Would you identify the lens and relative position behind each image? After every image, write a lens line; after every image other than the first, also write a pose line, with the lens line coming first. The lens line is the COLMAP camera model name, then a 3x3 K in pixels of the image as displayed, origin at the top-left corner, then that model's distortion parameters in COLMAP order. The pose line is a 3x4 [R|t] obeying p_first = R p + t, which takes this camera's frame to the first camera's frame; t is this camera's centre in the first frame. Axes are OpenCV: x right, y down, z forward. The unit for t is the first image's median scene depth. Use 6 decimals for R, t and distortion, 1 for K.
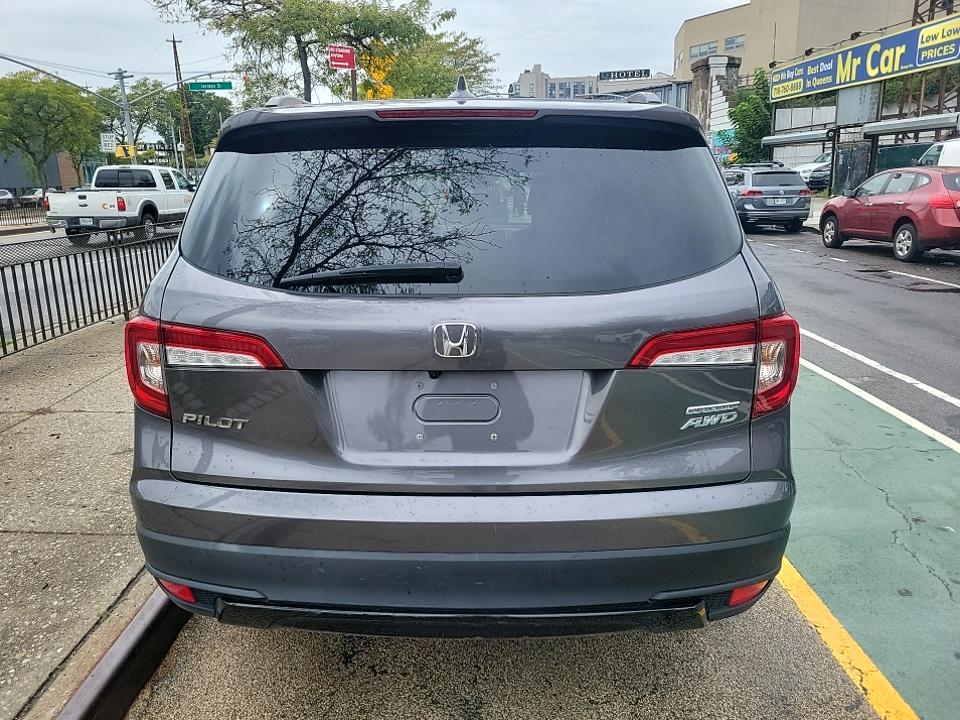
lens RADIAL K [[726.1, 0, 476.4], [0, 726.1, 356.0], [0, 0, 1]] dist [0.038882, -0.033068]
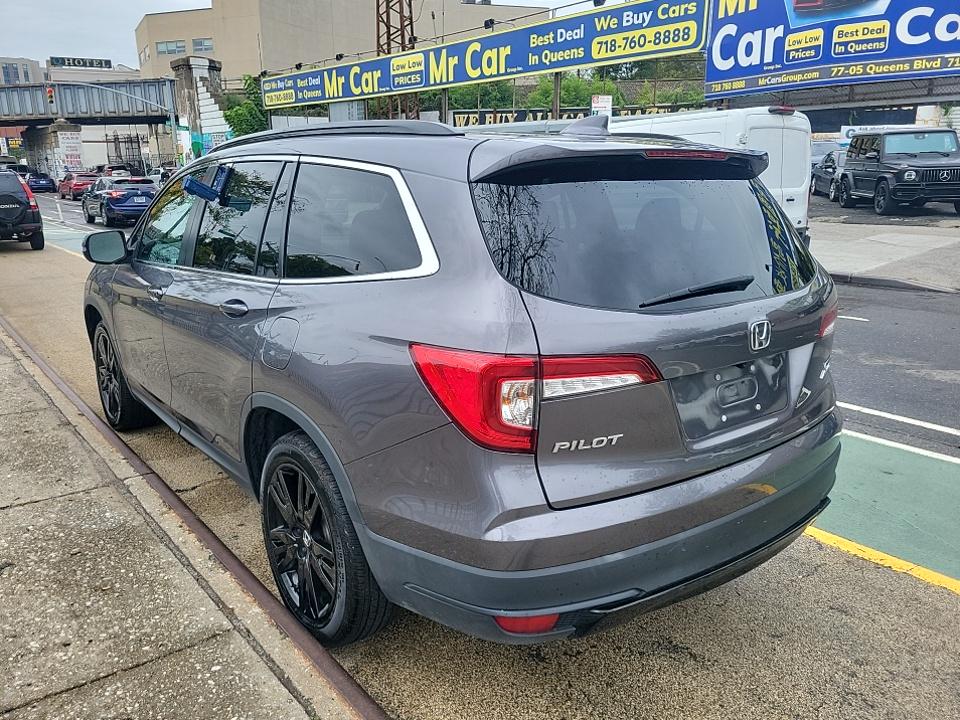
lens RADIAL K [[726.1, 0, 450.9], [0, 726.1, 354.4], [0, 0, 1]] dist [0.038882, -0.033068]
pose [[0.775340, -0.135444, 0.616849, -0.106587], [0.135848, 0.989636, 0.046546, -0.010453], [-0.616760, 0.047709, 0.785704, 0.028020]]
